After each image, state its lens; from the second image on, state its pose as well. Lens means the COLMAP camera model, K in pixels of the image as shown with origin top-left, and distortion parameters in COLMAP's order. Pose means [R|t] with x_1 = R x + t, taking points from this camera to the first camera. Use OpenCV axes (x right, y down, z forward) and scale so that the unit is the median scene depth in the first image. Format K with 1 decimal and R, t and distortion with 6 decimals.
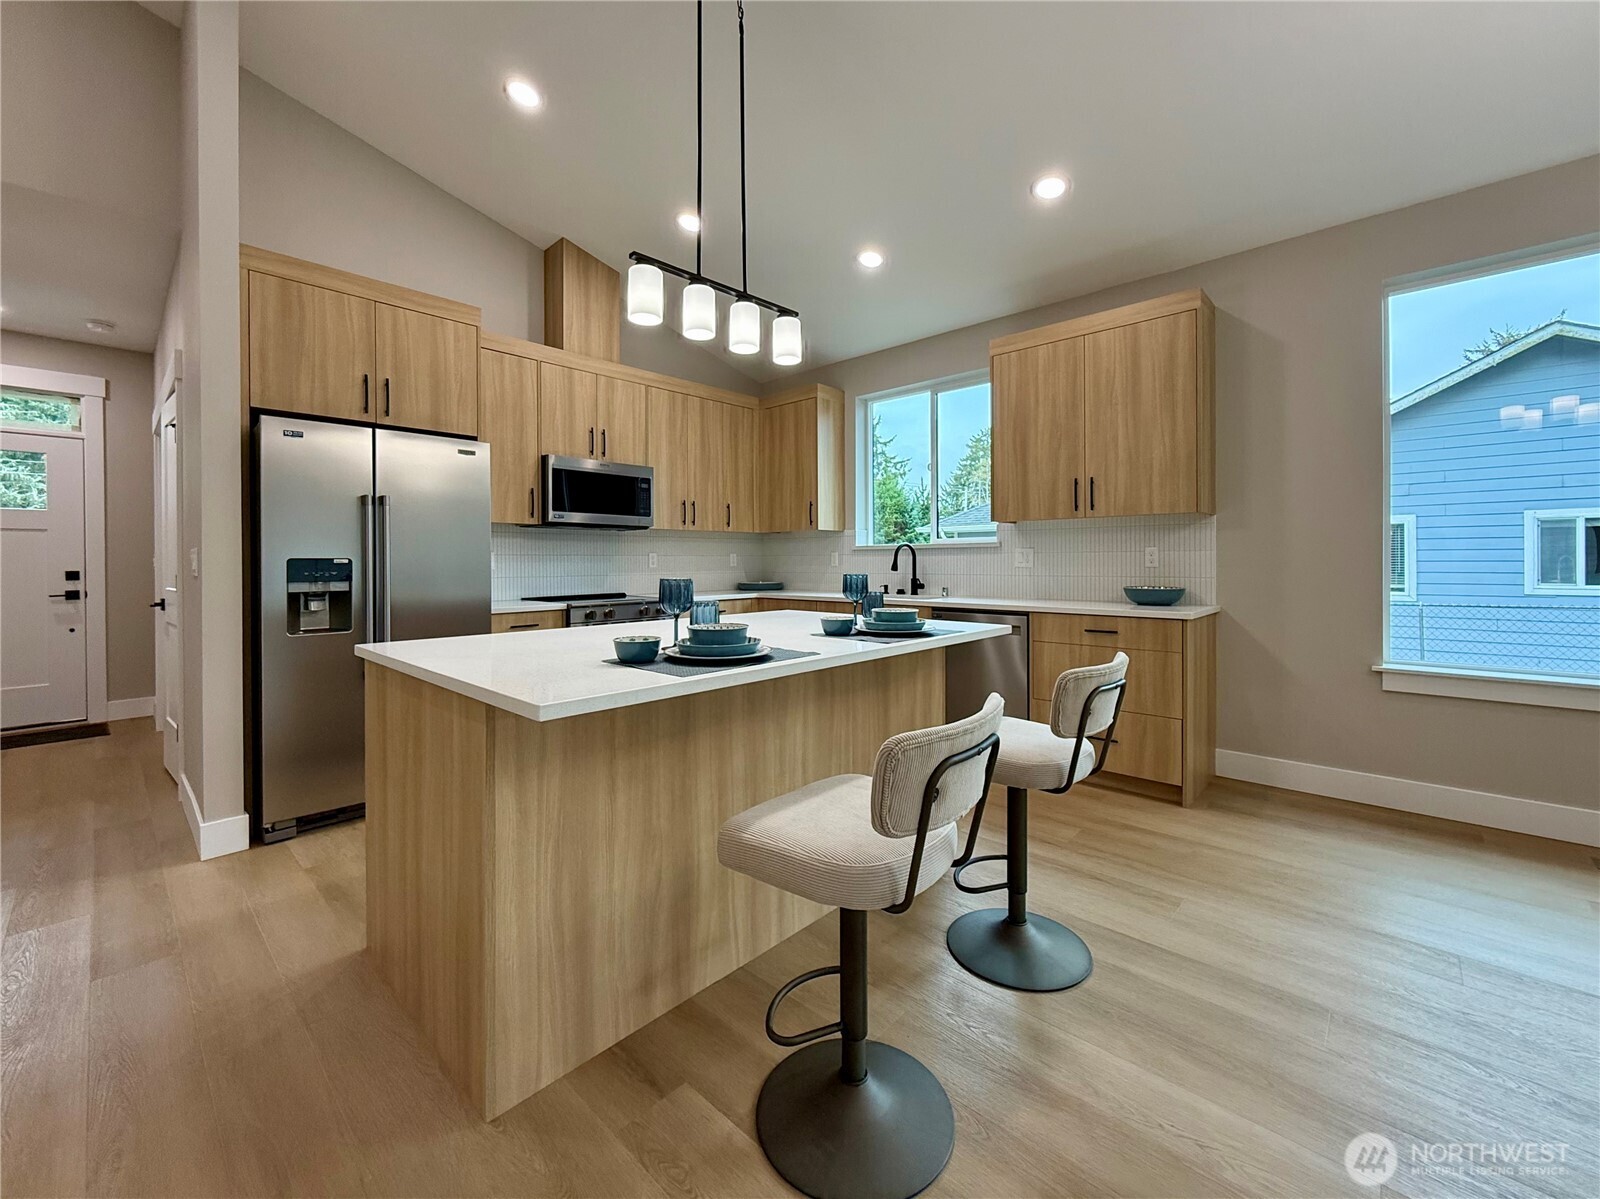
lens RADIAL K [[647.7, 0, 804.3], [0, 647.7, 564.0], [0, 0, 1]] dist [-0.000733, -0.000278]
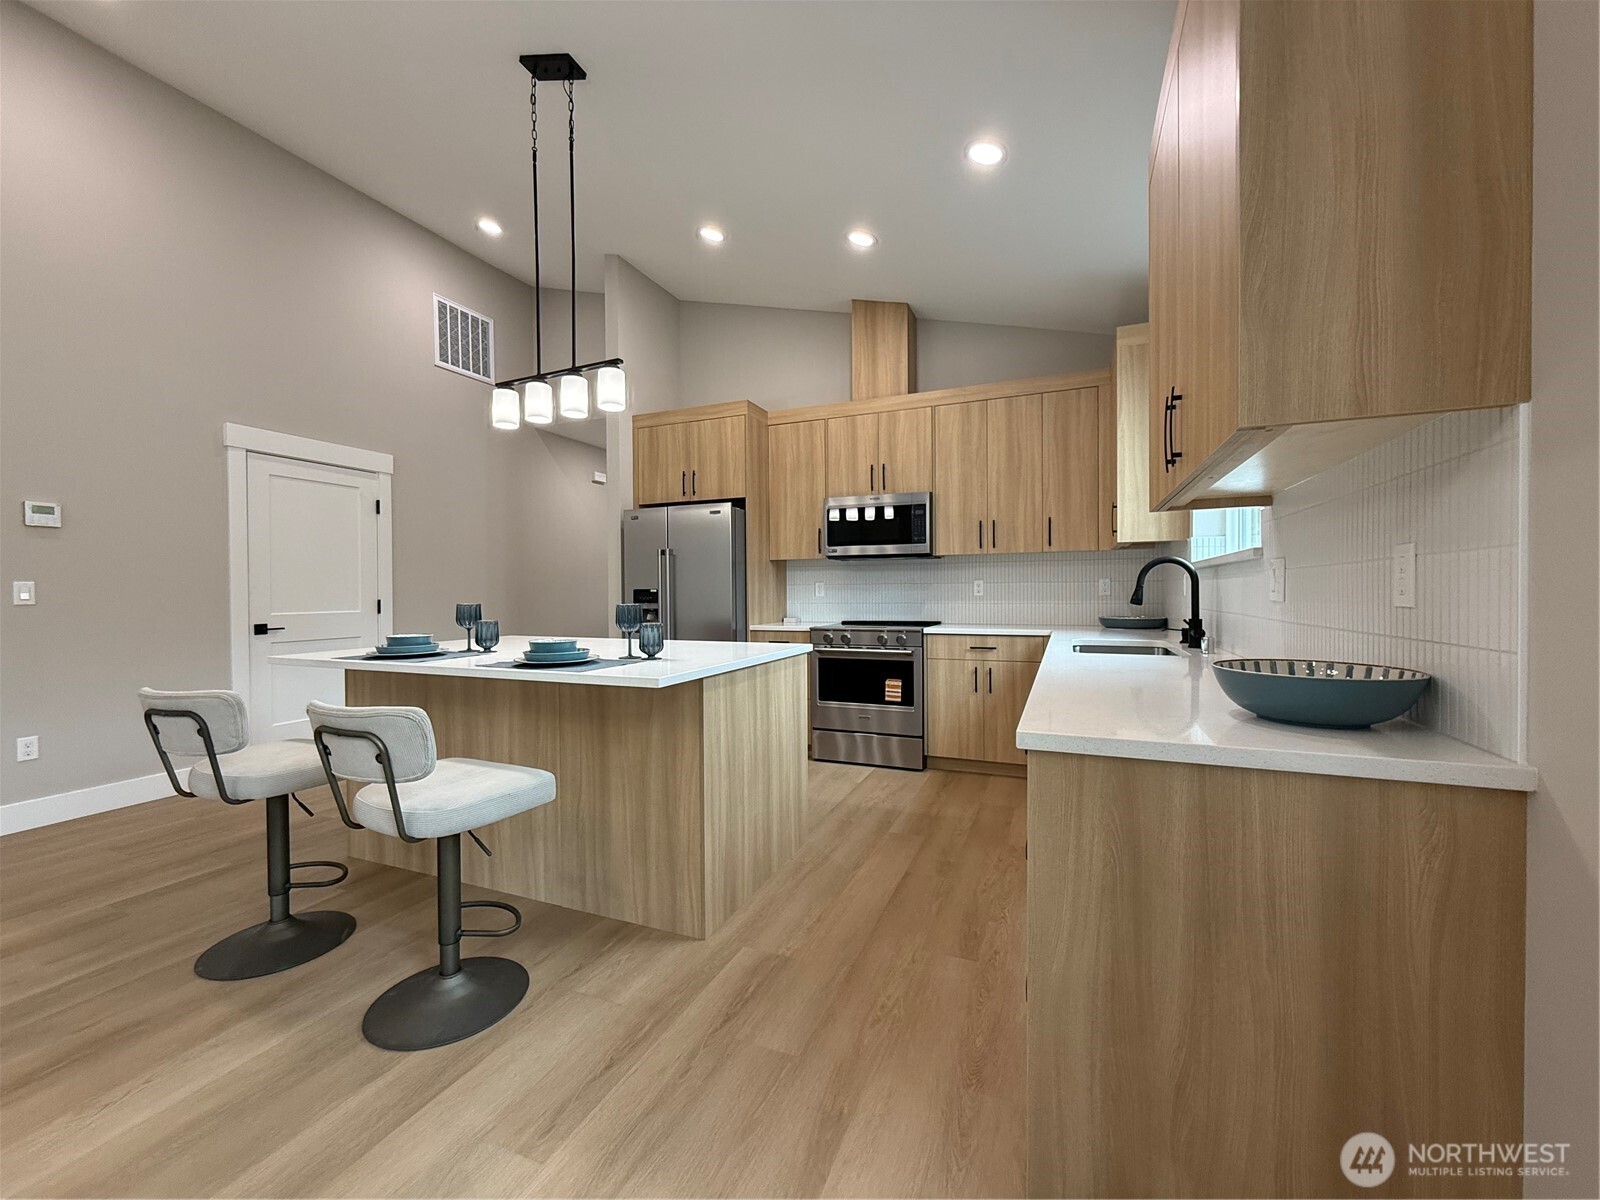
lens RADIAL K [[636.0, 0, 803.7], [0, 636.0, 599.8], [0, 0, 1]] dist [-0.001742, -0.000308]
pose [[0.344110, 0.013575, -0.938831, 0.682688], [0.001432, 0.999887, 0.014983, -0.003779], [0.938928, -0.006500, 0.344052, 0.581723]]
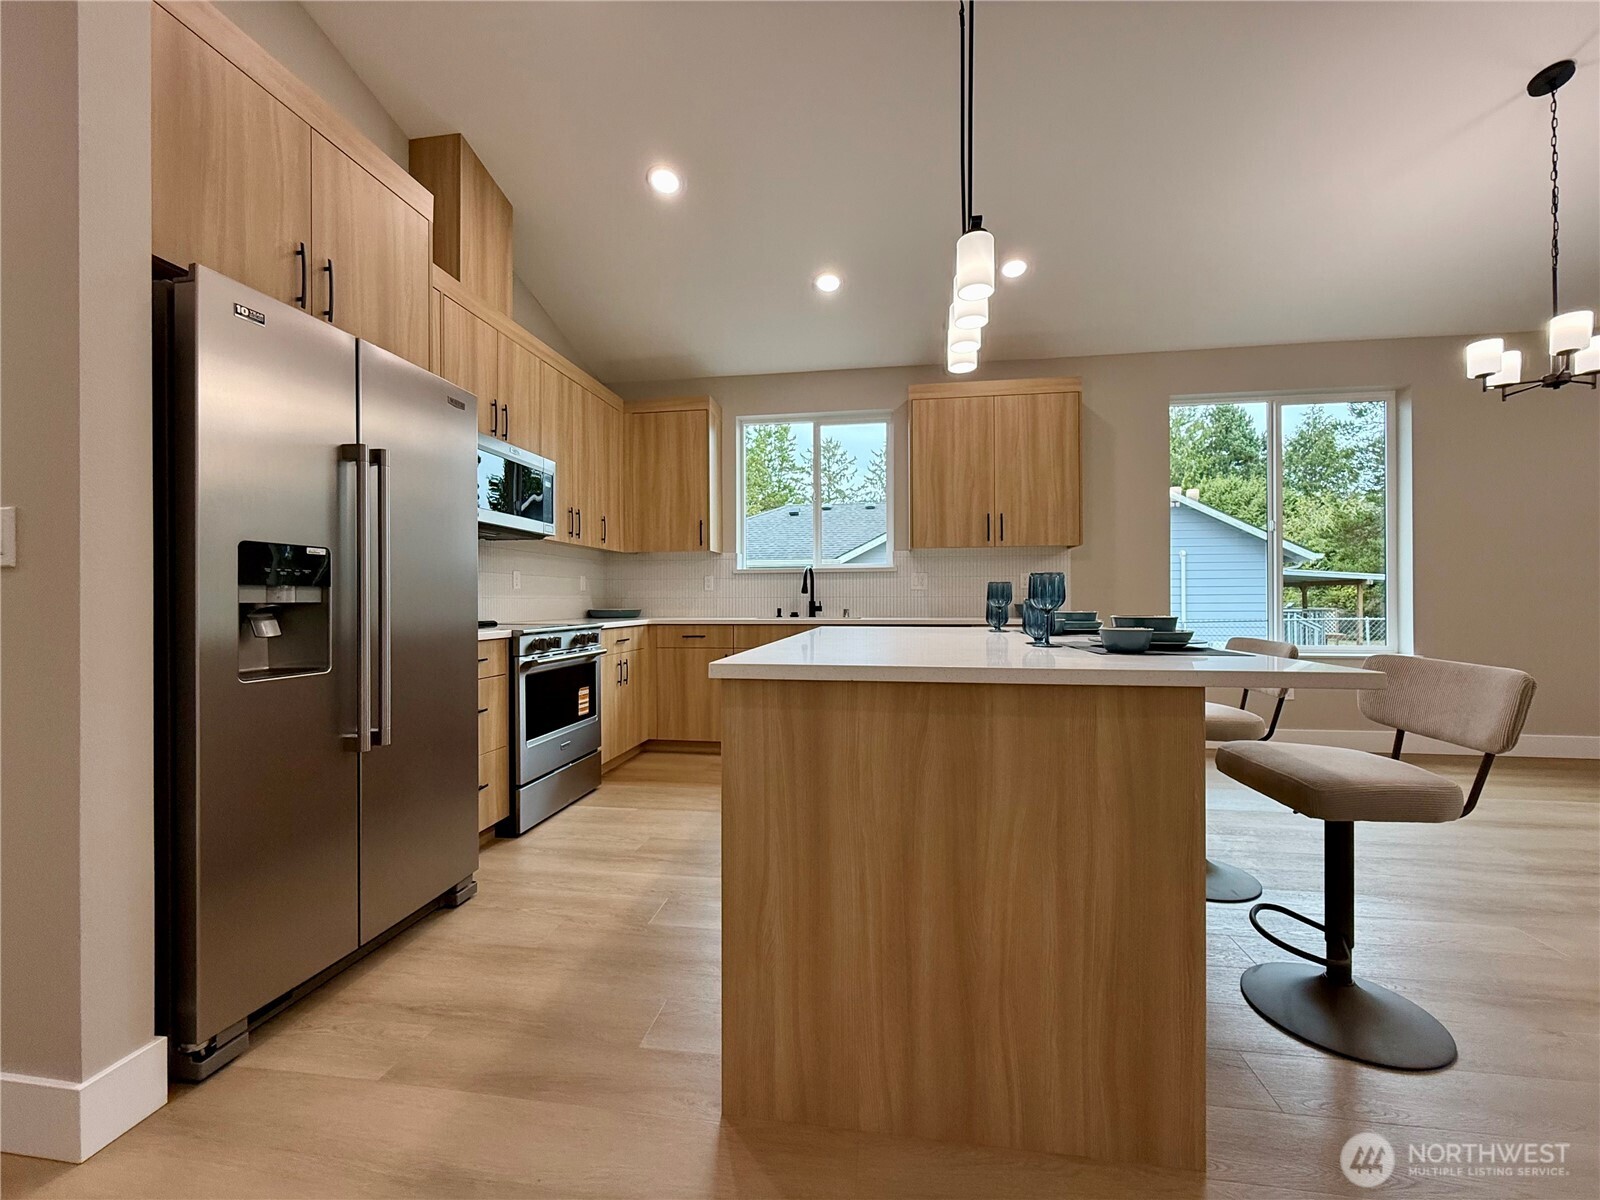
lens RADIAL K [[636.0, 0, 803.7], [0, 636.0, 599.8], [0, 0, 1]] dist [-0.001742, -0.000308]
pose [[0.826376, 0.001365, 0.563117, -0.489963], [0.003149, 0.999970, -0.007046, 0.032351], [-0.563110, 0.007597, 0.826347, 0.202737]]
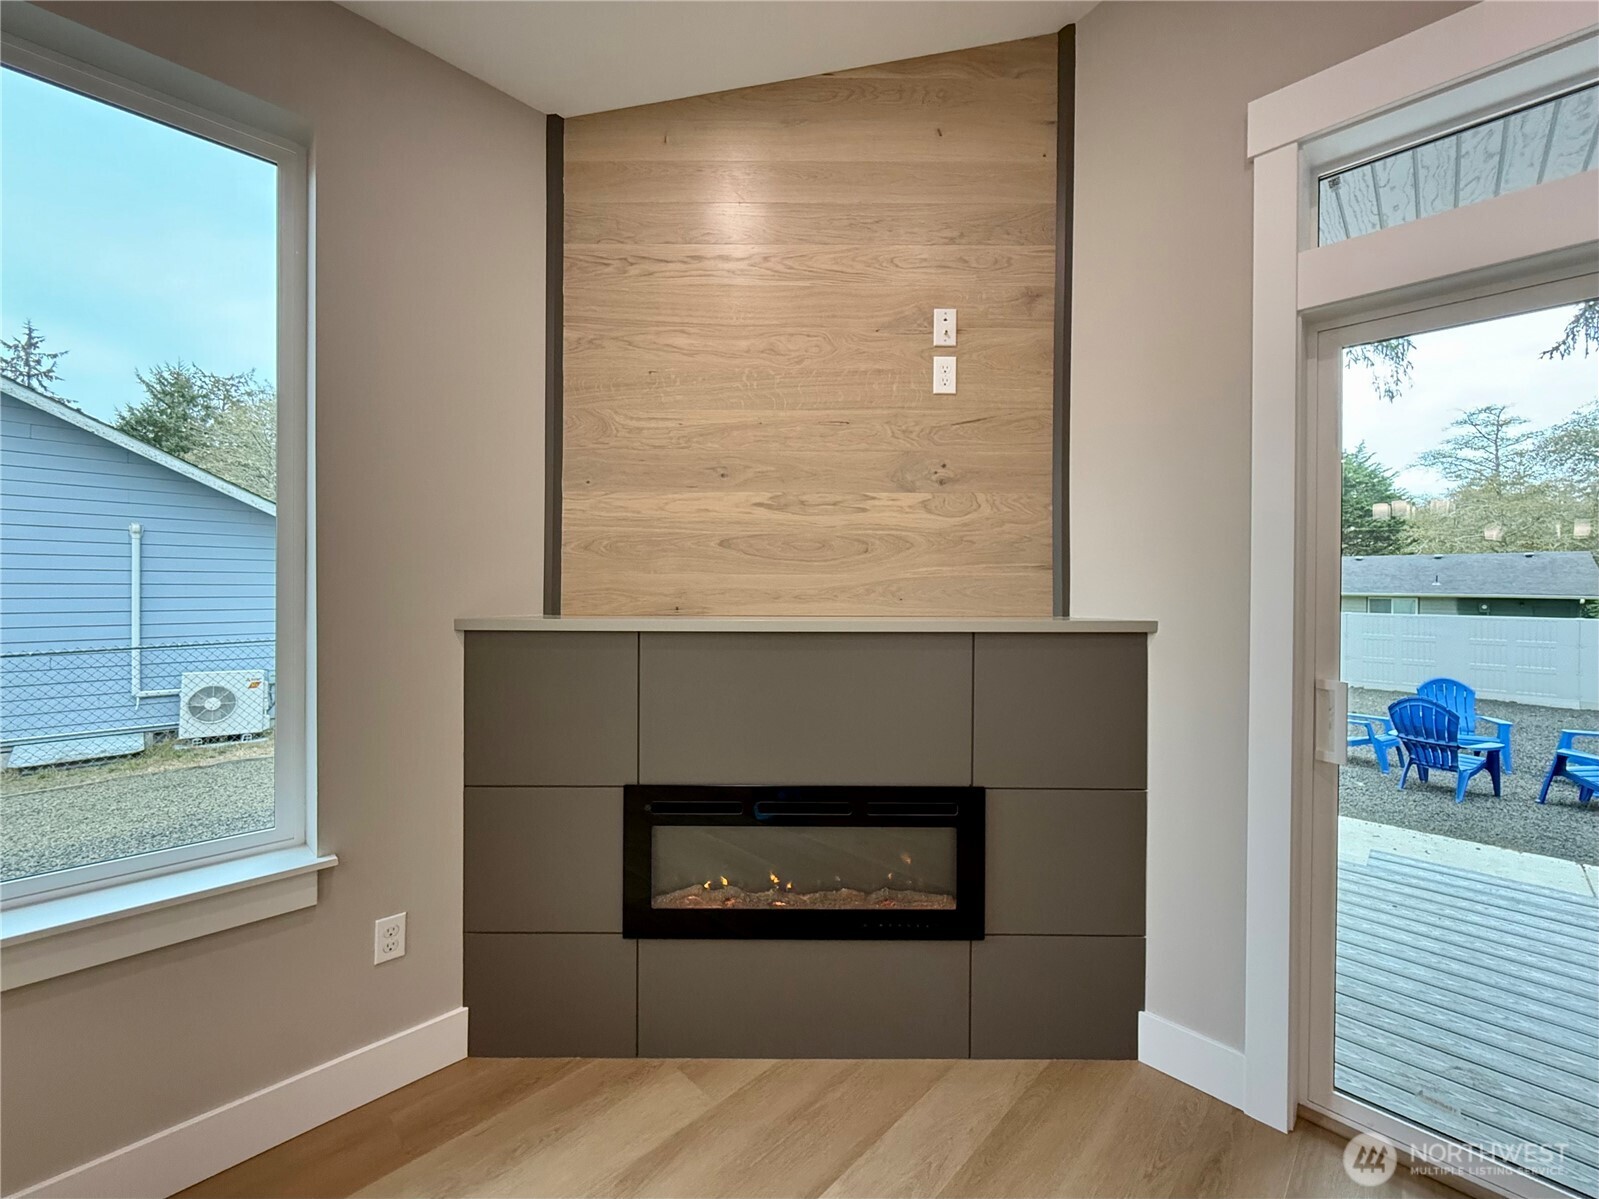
lens RADIAL K [[645.4, 0, 800.9], [0, 645.4, 588.6], [0, 0, 1]] dist [-0.002446, -0.000178]
pose [[0.041667, 0.002506, 0.999128, 1.195188], [-0.005020, 0.999985, -0.002299, -0.048575], [-0.999119, -0.004920, 0.041679, -0.374438]]
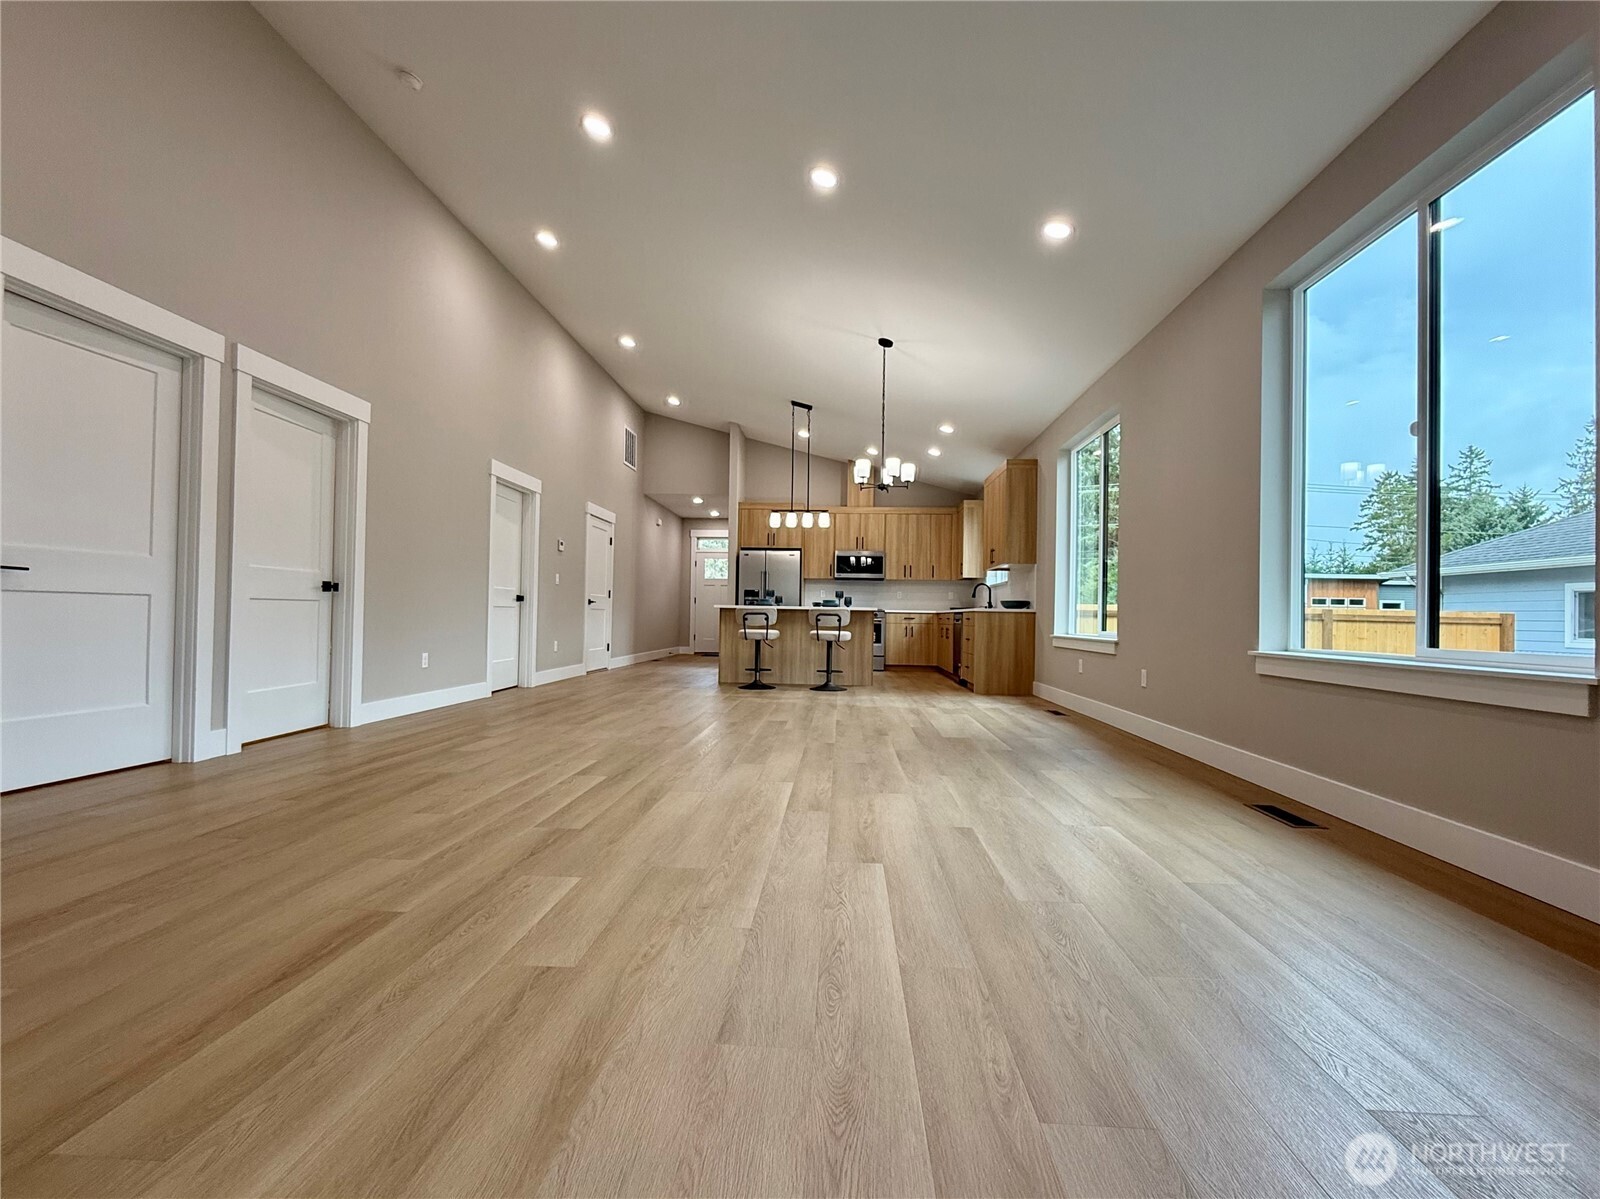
lens RADIAL K [[682.7, 0, 806.3], [0, 682.7, 612.6], [0, 0, 1]] dist [-0.001788, -0.000274]
pose [[0.637041, 0.009808, -0.770767, 1.604457], [-0.023034, 0.999715, -0.006316, 0.091841], [0.770485, 0.021778, 0.637085, -0.780766]]
